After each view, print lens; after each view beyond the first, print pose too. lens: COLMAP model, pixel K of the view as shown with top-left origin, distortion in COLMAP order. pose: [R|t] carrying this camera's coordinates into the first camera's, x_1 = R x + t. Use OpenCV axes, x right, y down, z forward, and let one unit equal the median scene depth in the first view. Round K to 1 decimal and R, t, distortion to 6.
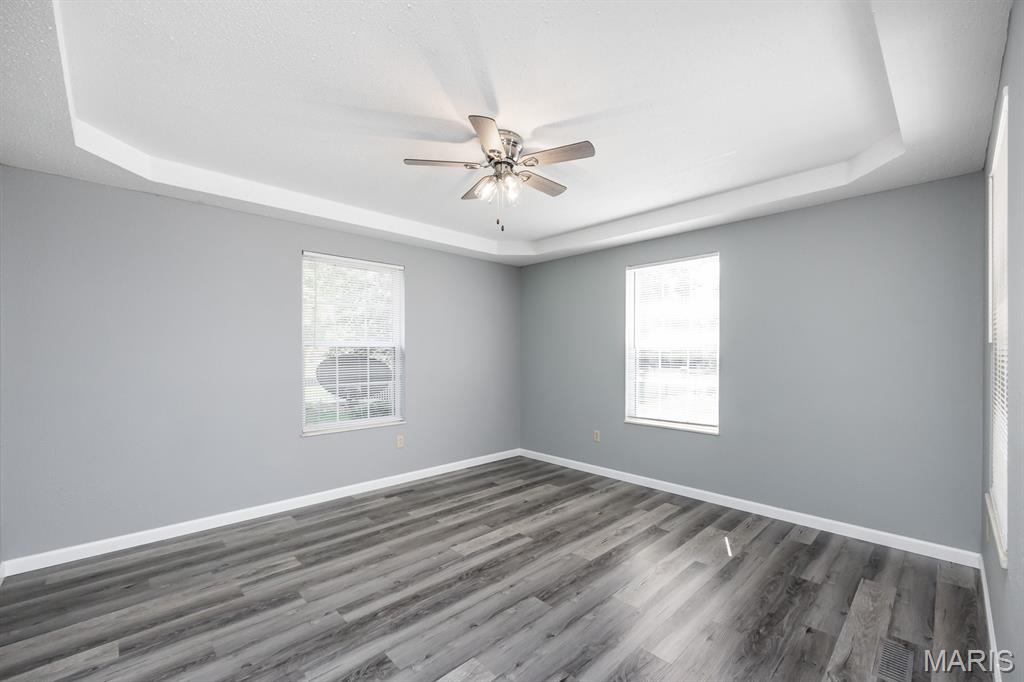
lens RADIAL K [[408.0, 0, 513.7], [0, 408.0, 341.6], [0, 0, 1]] dist [-0.000945, -0.000153]
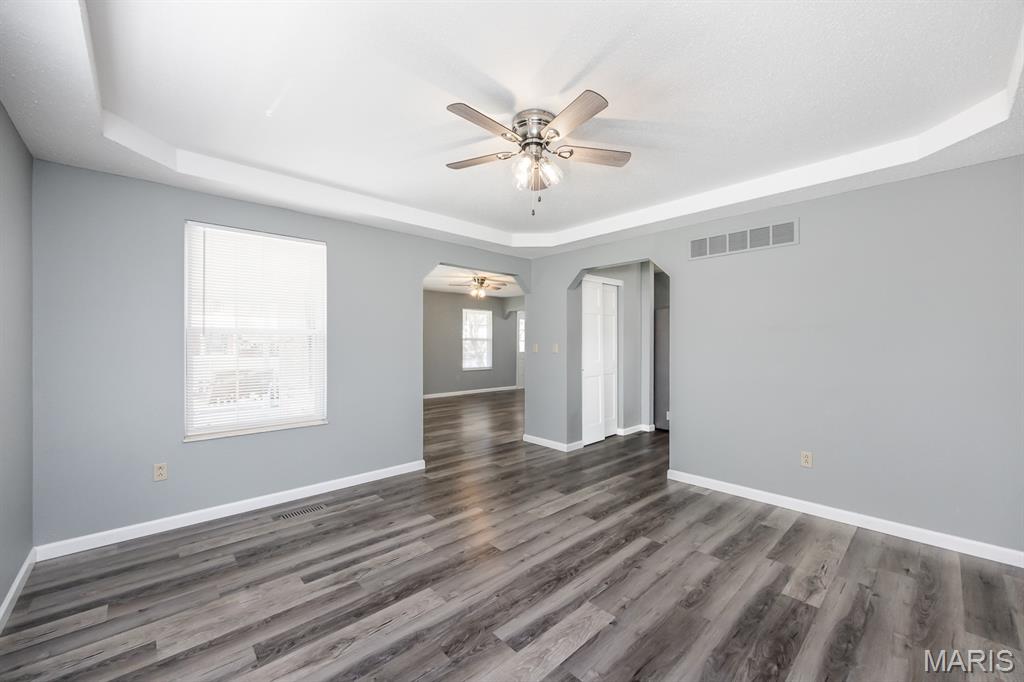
lens RADIAL K [[408.0, 0, 513.7], [0, 408.0, 341.6], [0, 0, 1]] dist [-0.000945, -0.000153]
pose [[-0.999838, 0.001293, -0.017954, 0.033335], [0.001944, 0.999340, -0.036281, 0.075057], [0.017896, -0.036310, -0.999180, 1.950644]]
